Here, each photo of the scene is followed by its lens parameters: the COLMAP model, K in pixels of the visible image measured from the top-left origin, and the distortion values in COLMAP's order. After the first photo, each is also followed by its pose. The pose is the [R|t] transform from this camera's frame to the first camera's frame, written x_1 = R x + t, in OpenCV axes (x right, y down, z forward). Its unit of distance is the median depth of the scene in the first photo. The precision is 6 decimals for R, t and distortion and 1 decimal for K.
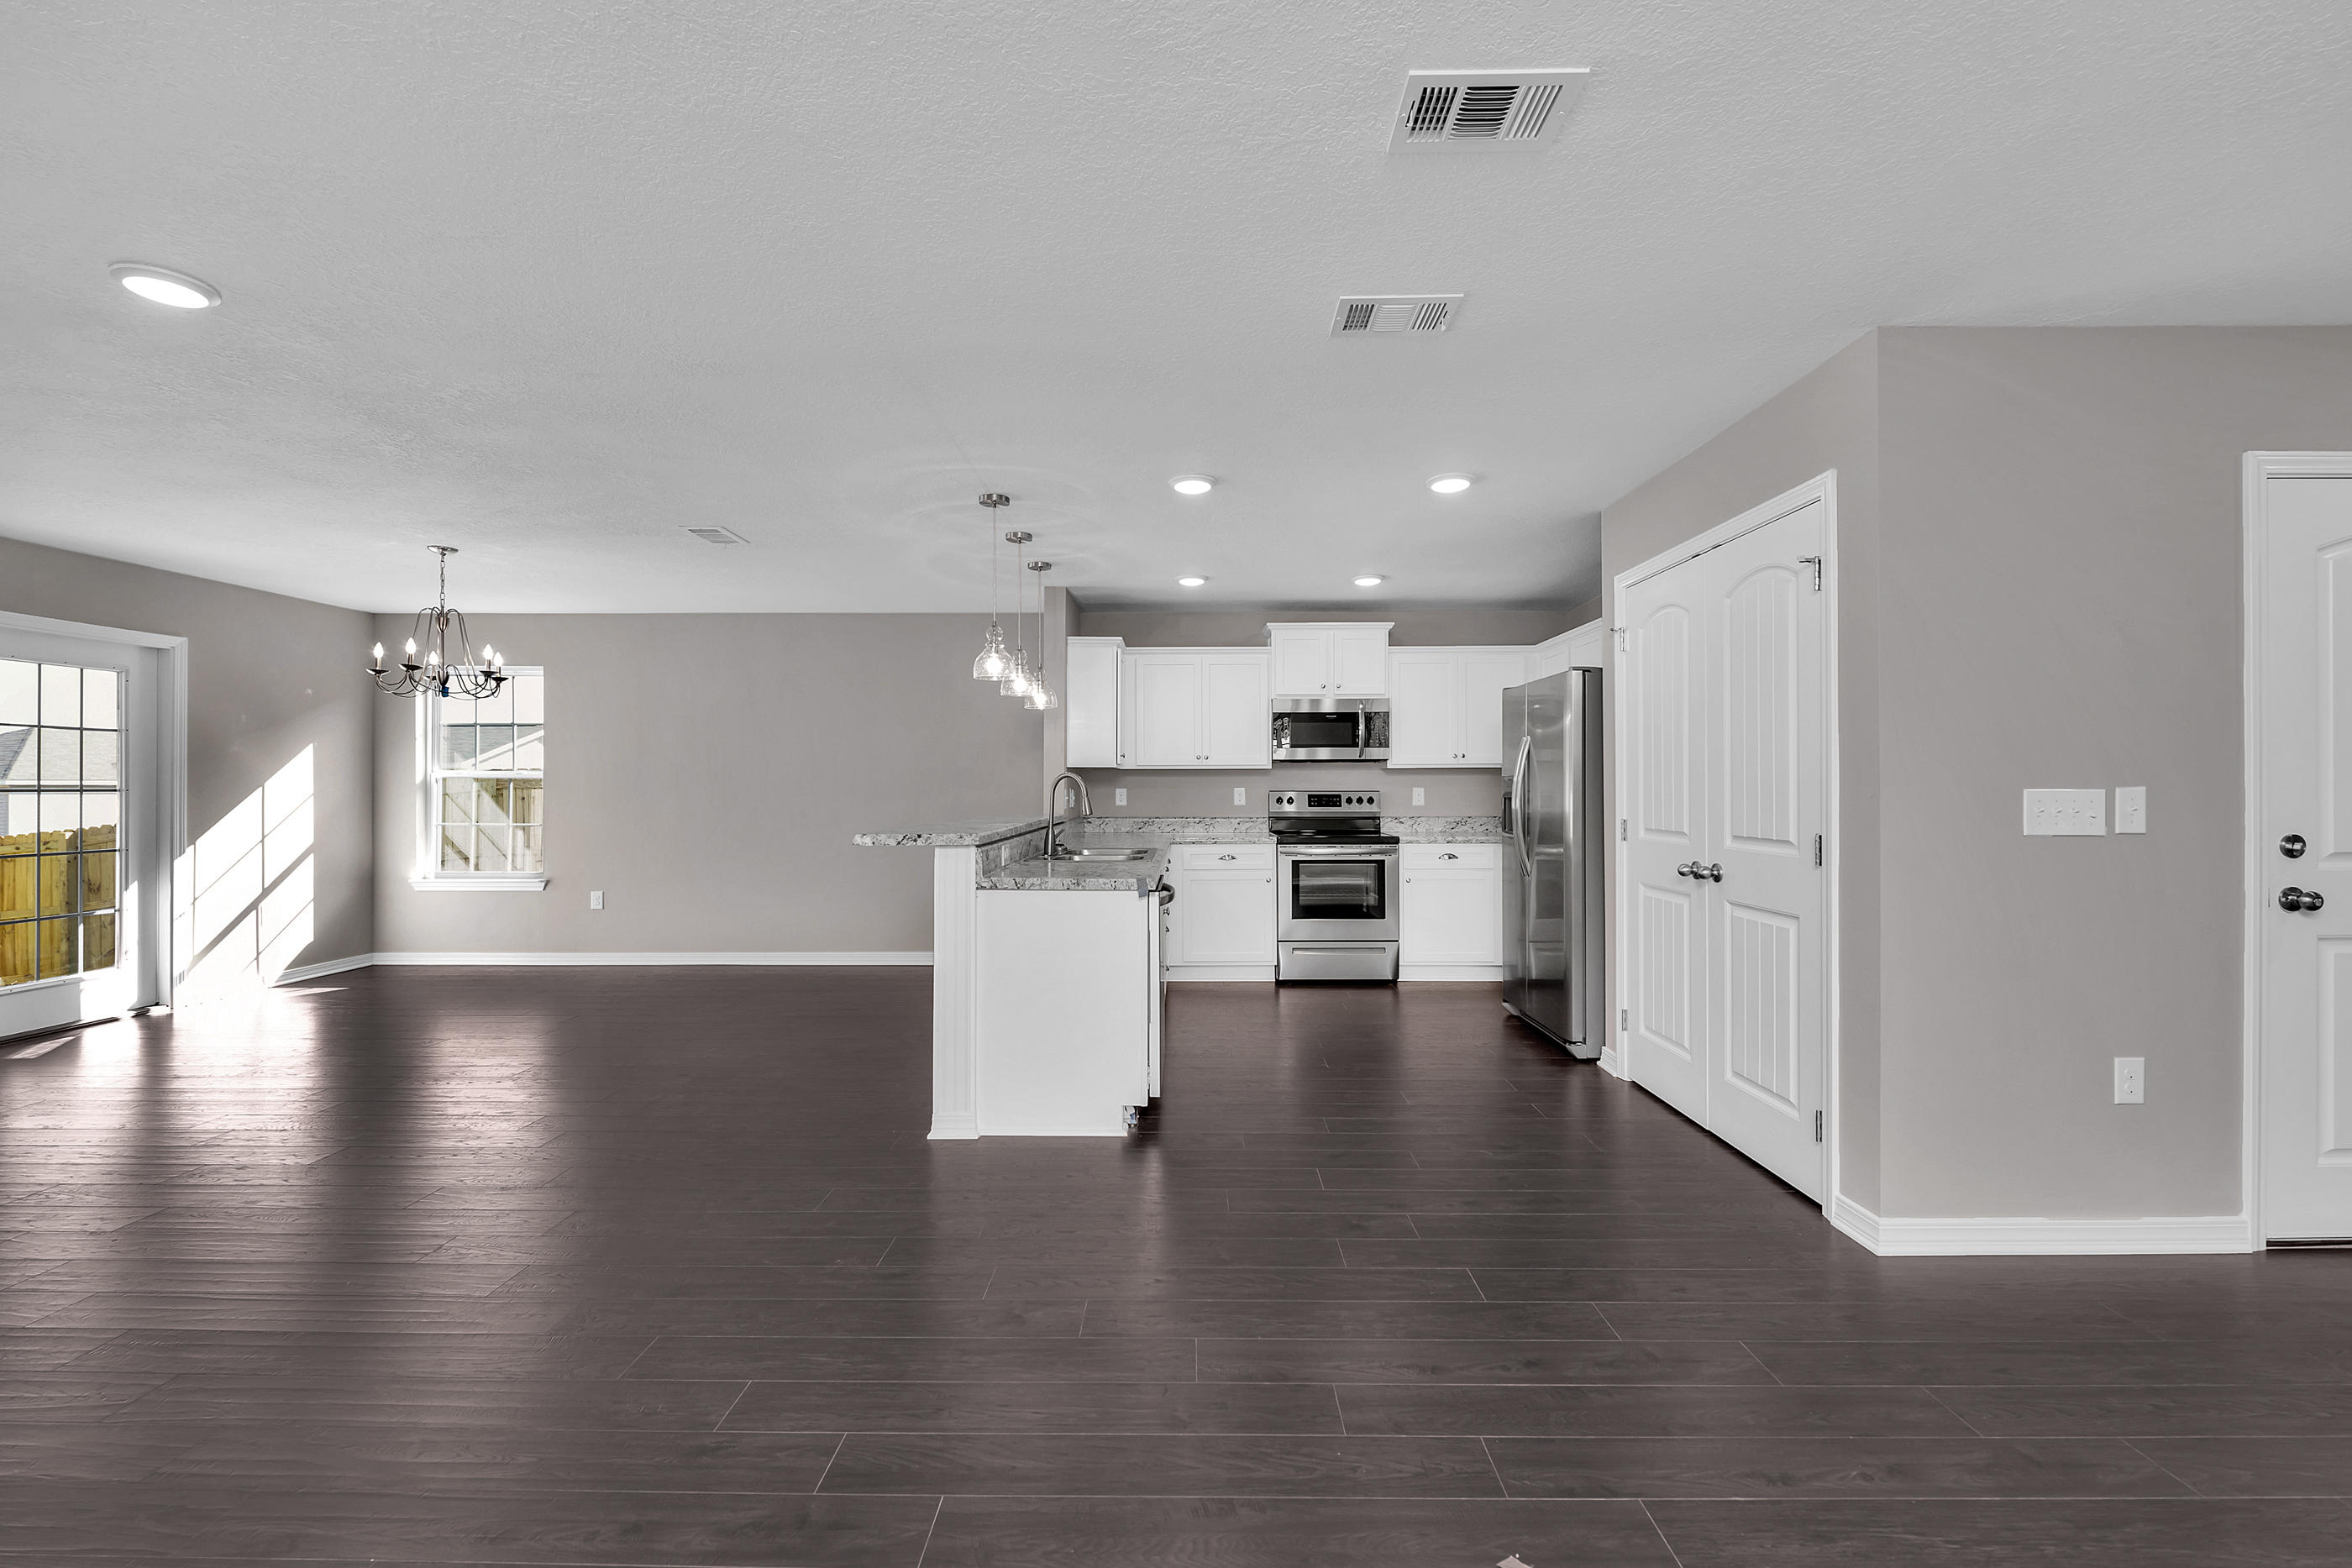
lens RADIAL K [[958.8, 0, 1176.0], [0, 958.8, 784.0], [0, 0, 1]] dist [-0.001330, -0.000173]
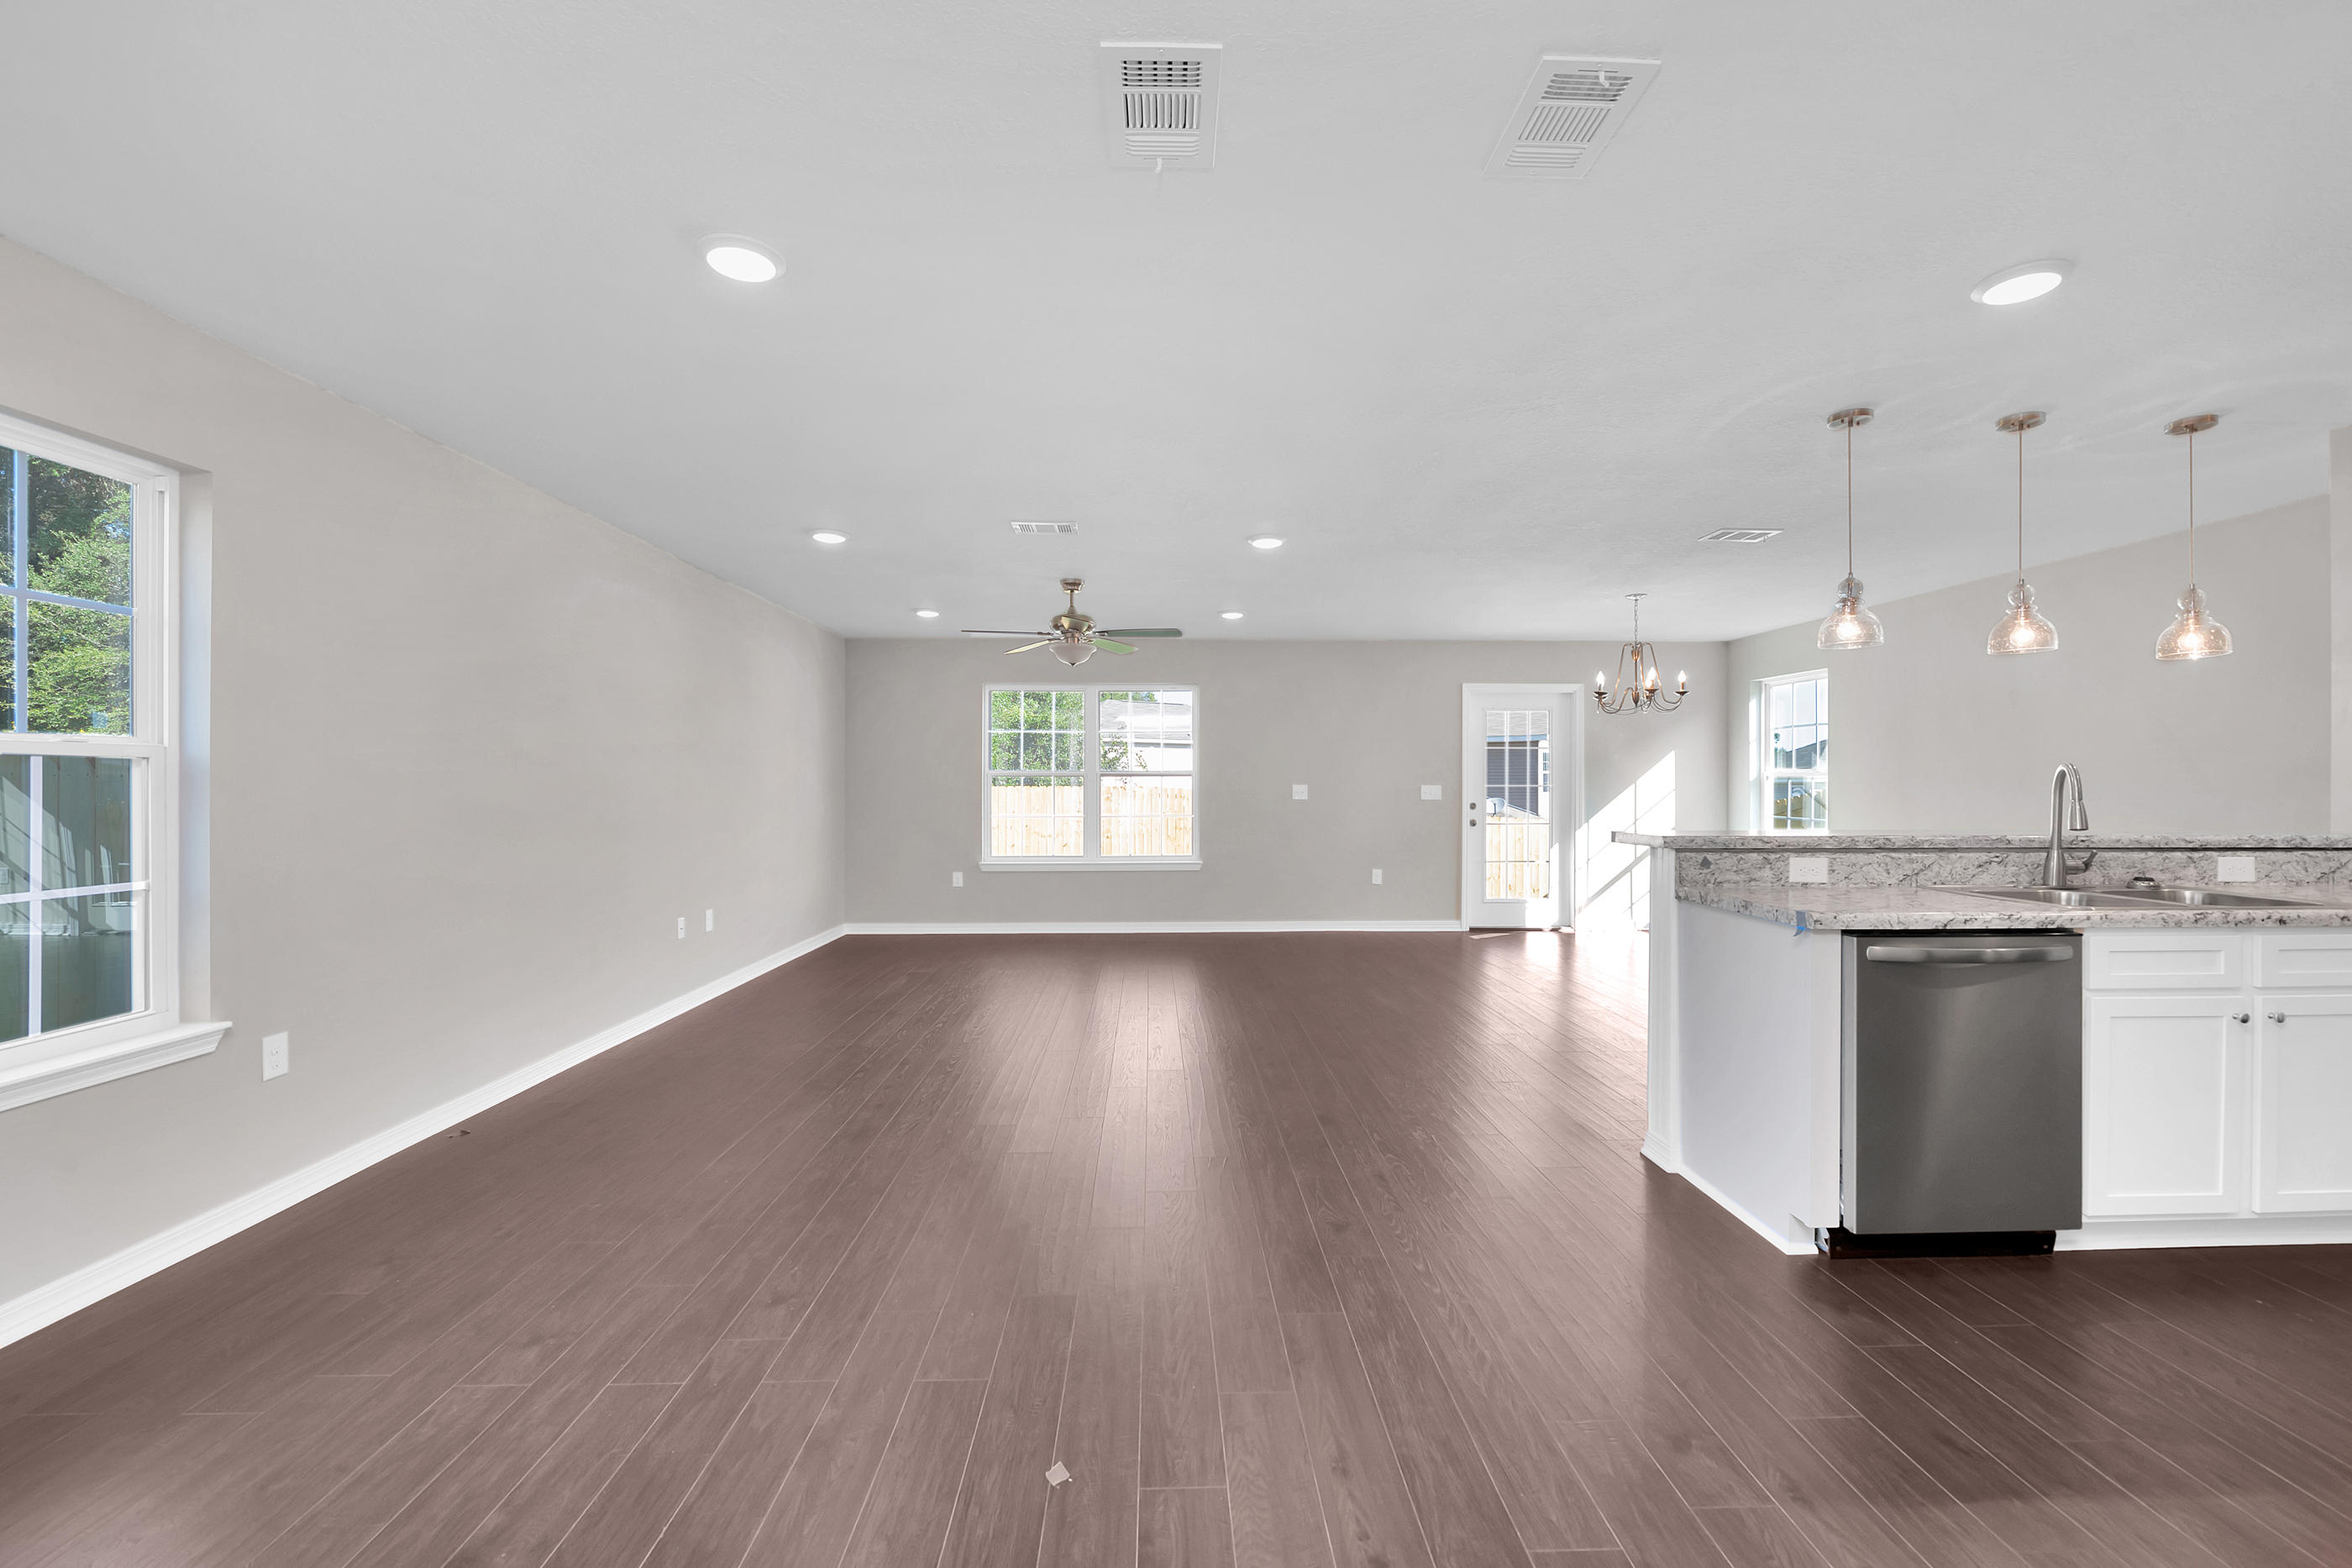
lens RADIAL K [[958.8, 0, 1176.0], [0, 958.8, 784.0], [0, 0, 1]] dist [-0.001330, -0.000173]
pose [[0.031245, 0.002734, -0.999508, 0.452985], [0.003582, 0.999990, 0.002848, -0.002822], [0.999505, -0.003669, 0.031234, 0.333960]]
